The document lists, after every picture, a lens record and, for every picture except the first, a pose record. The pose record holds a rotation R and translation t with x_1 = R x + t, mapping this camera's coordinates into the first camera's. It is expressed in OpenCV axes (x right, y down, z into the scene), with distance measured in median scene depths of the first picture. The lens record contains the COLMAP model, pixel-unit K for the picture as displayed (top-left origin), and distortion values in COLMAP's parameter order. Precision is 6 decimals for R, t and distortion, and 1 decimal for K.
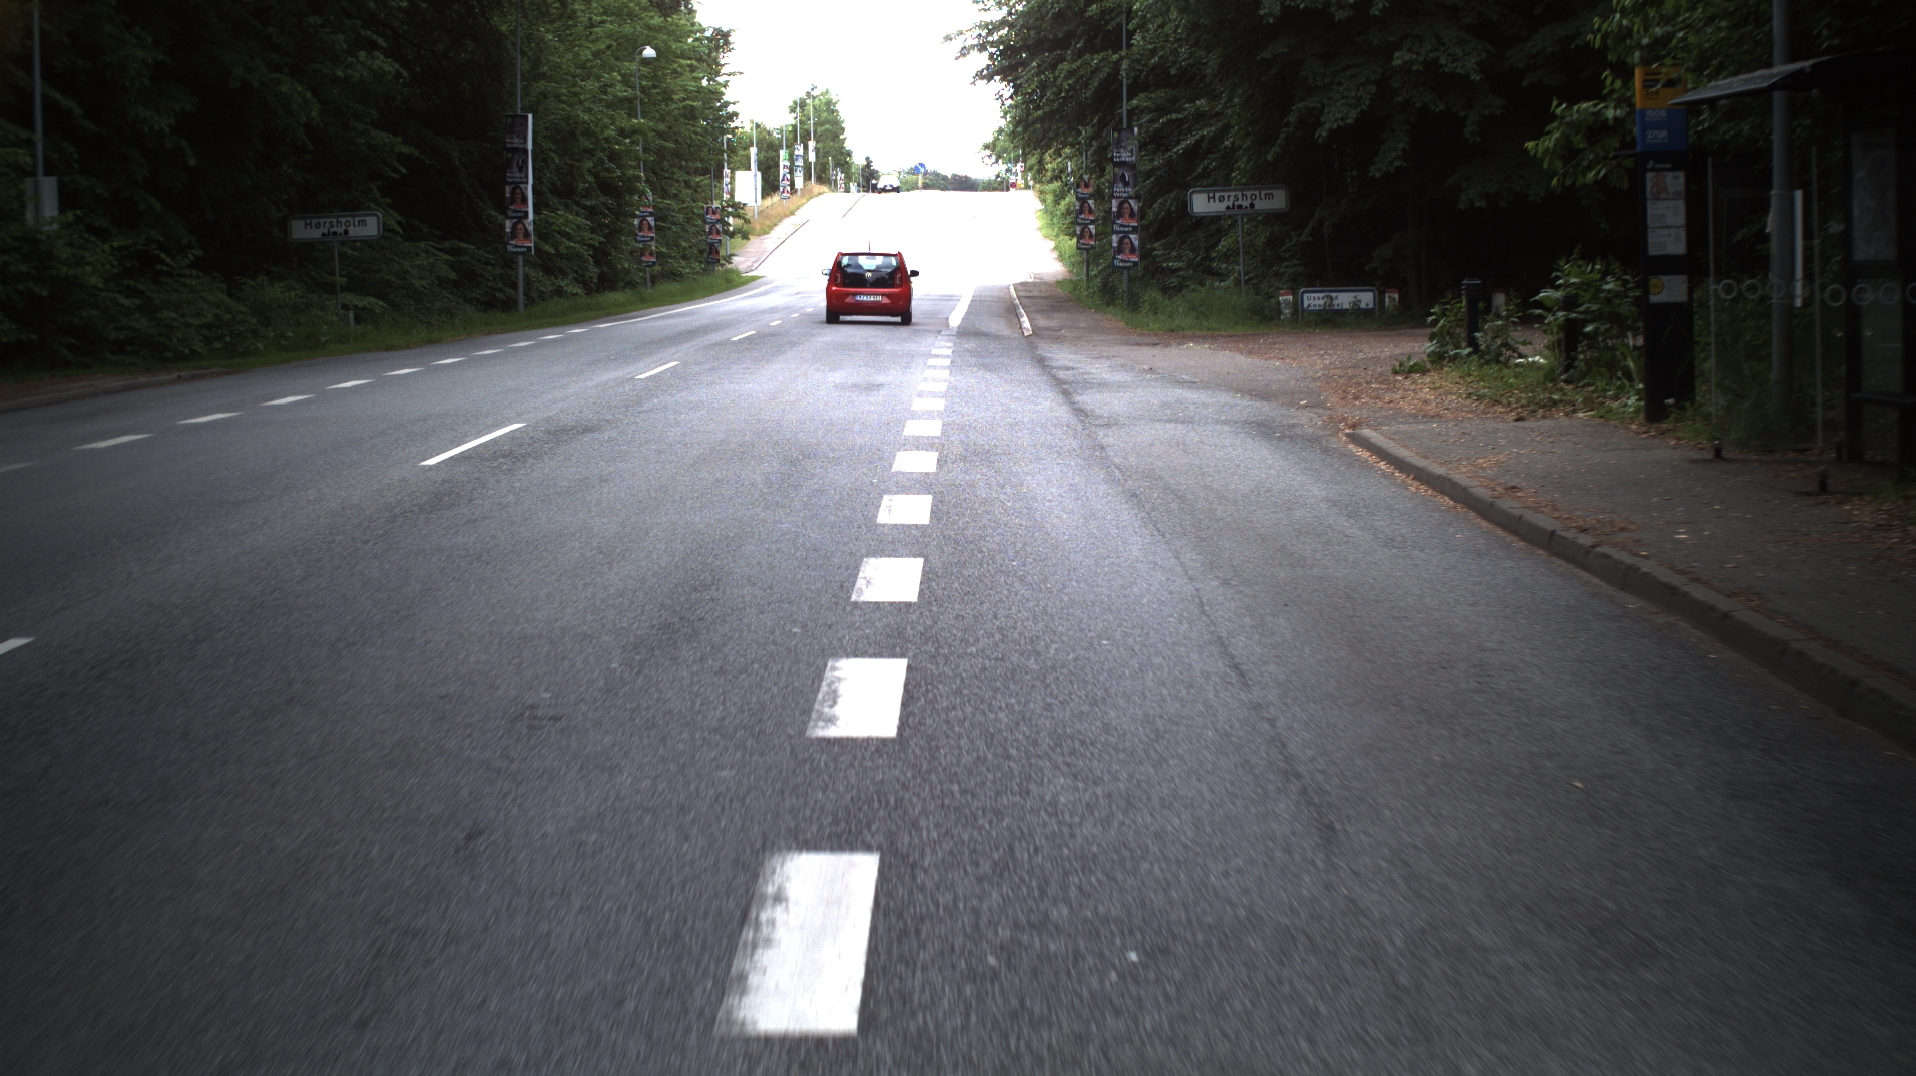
lens RADIAL K [[3630.2, 0, 958.0], [0, 3630.2, 538.0], [0, 0, 1]] dist [-0.314806, 0.435388]
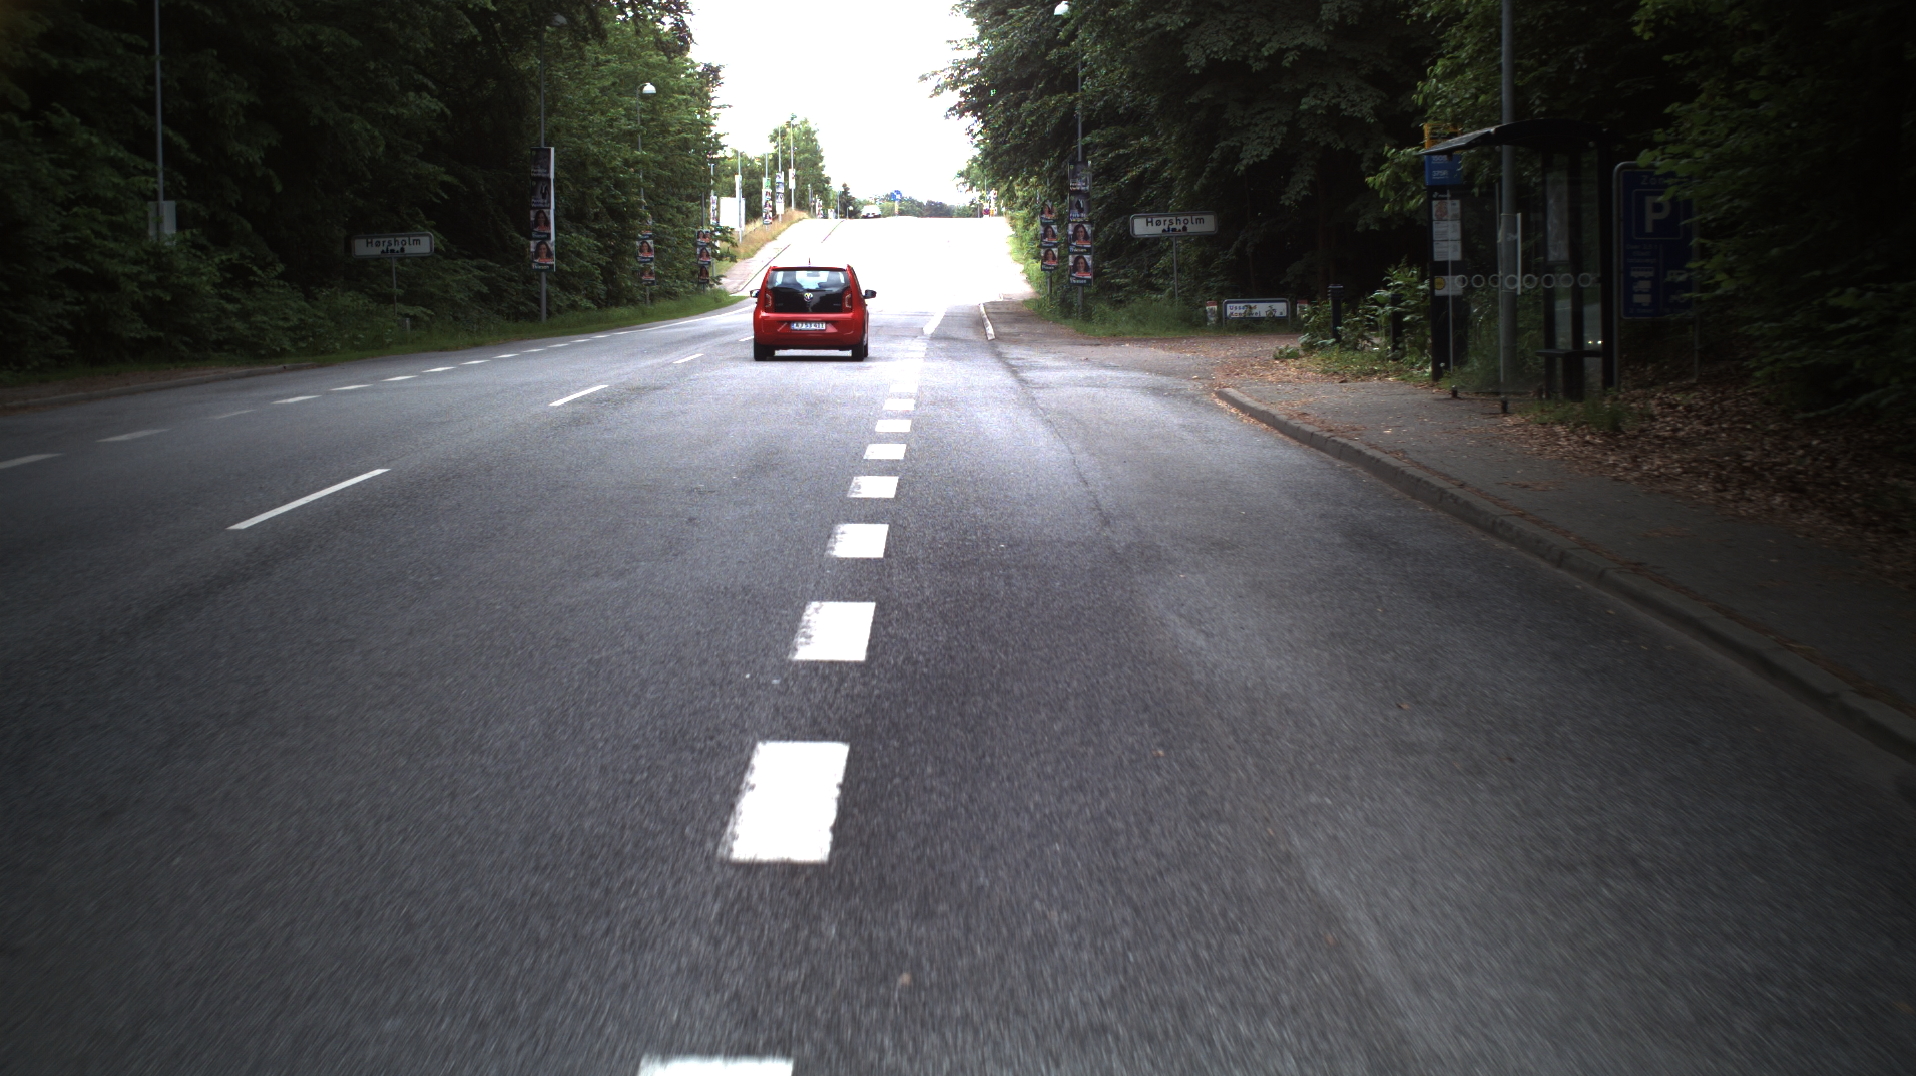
lens RADIAL K [[3630.2, 0, 958.0], [0, 3630.2, 538.0], [0, 0, 1]] dist [-0.314806, 0.435388]
pose [[0.999974, 0.001798, 0.006966, 0.000460], [-0.001746, 0.999971, -0.007383, 0.013170], [-0.006979, 0.007371, 0.999948, -0.132044]]
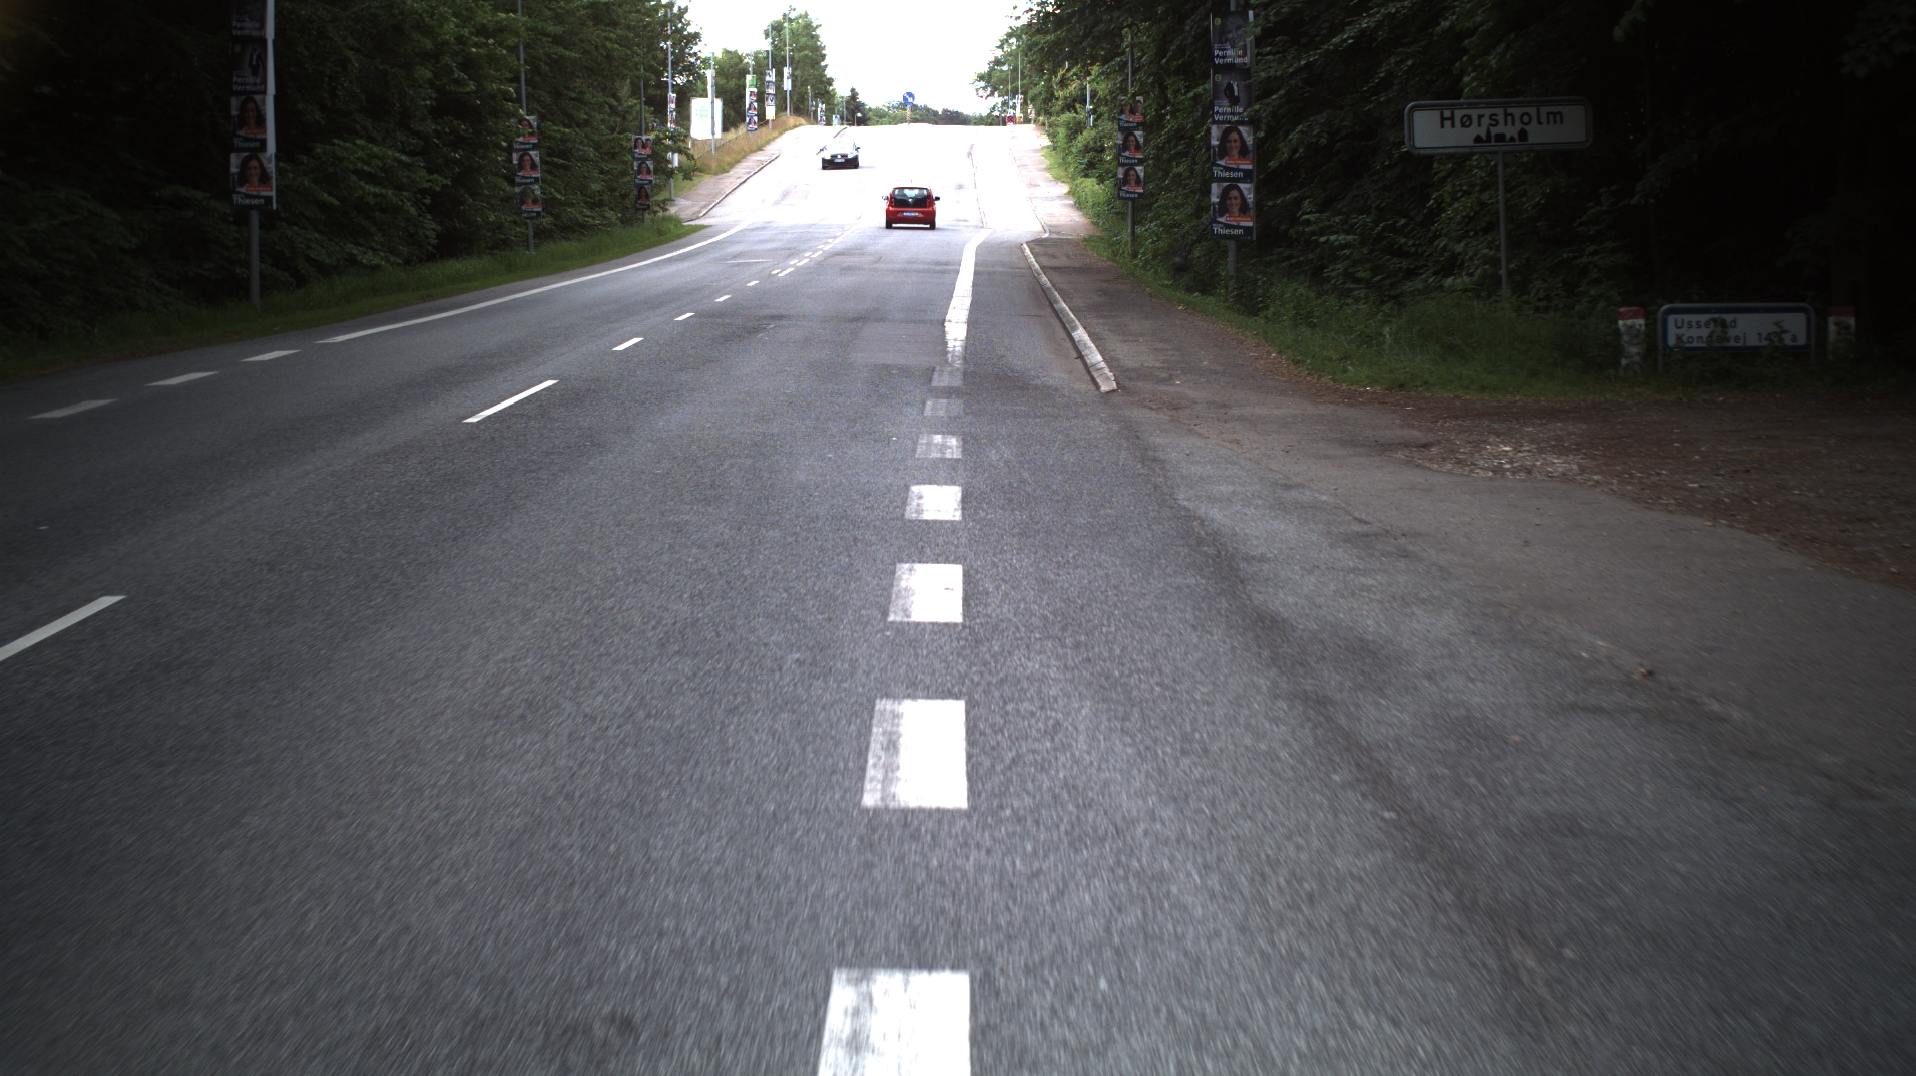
lens RADIAL K [[3630.2, 0, 958.0], [0, 3630.2, 538.0], [0, 0, 1]] dist [-0.314806, 0.435388]
pose [[0.999964, 0.007688, 0.003604, -0.002226], [-0.007749, 0.999823, 0.017126, -0.034702], [-0.003472, -0.017153, 0.999847, 0.396072]]
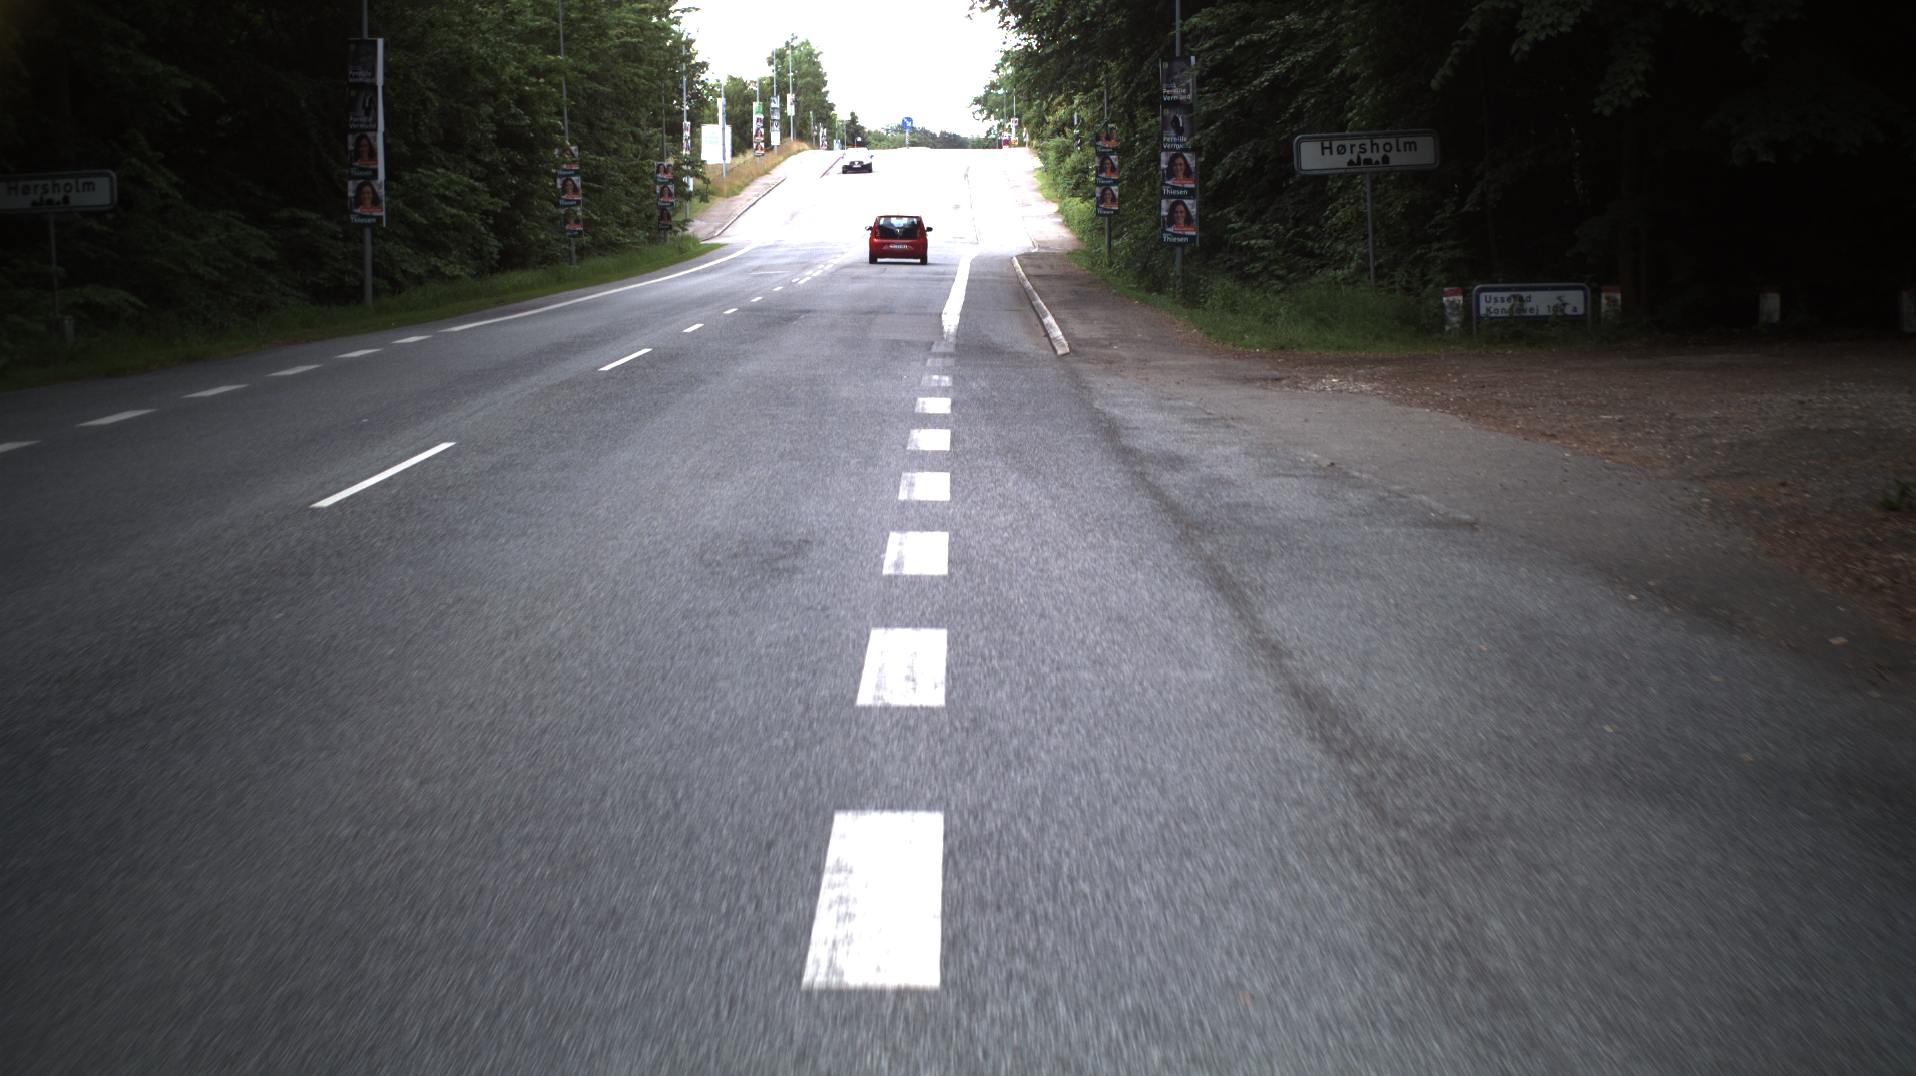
lens RADIAL K [[3630.2, 0, 958.0], [0, 3630.2, 538.0], [0, 0, 1]] dist [-0.314806, 0.435388]
pose [[0.999995, -0.000136, 0.003236, -0.001614], [0.000100, 0.999937, 0.011219, -0.023322], [-0.003237, -0.011218, 0.999932, 0.263949]]
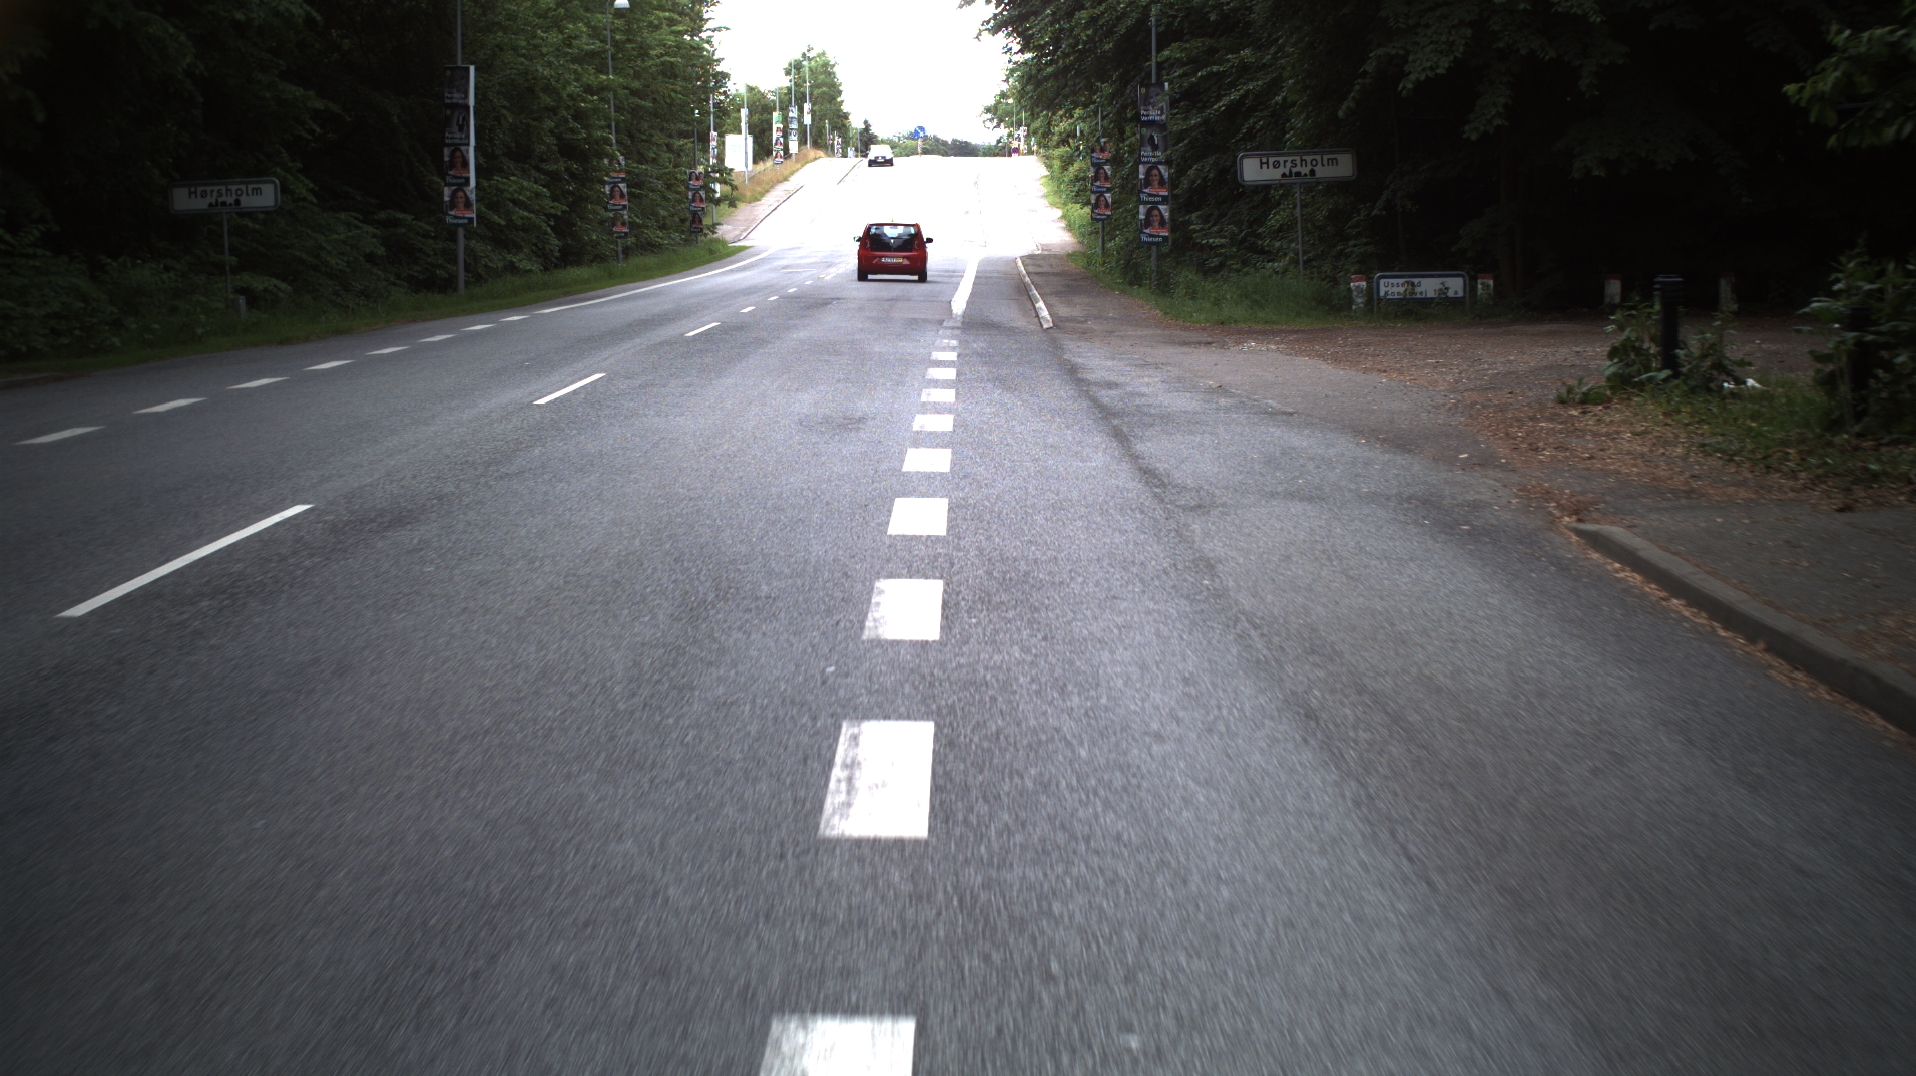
lens RADIAL K [[3630.2, 0, 958.0], [0, 3630.2, 538.0], [0, 0, 1]] dist [-0.314806, 0.435388]
pose [[0.999997, 0.002581, 0.000338, -0.001093], [-0.002584, 0.999952, 0.009440, -0.012190], [-0.000313, -0.009441, 0.999955, 0.132035]]
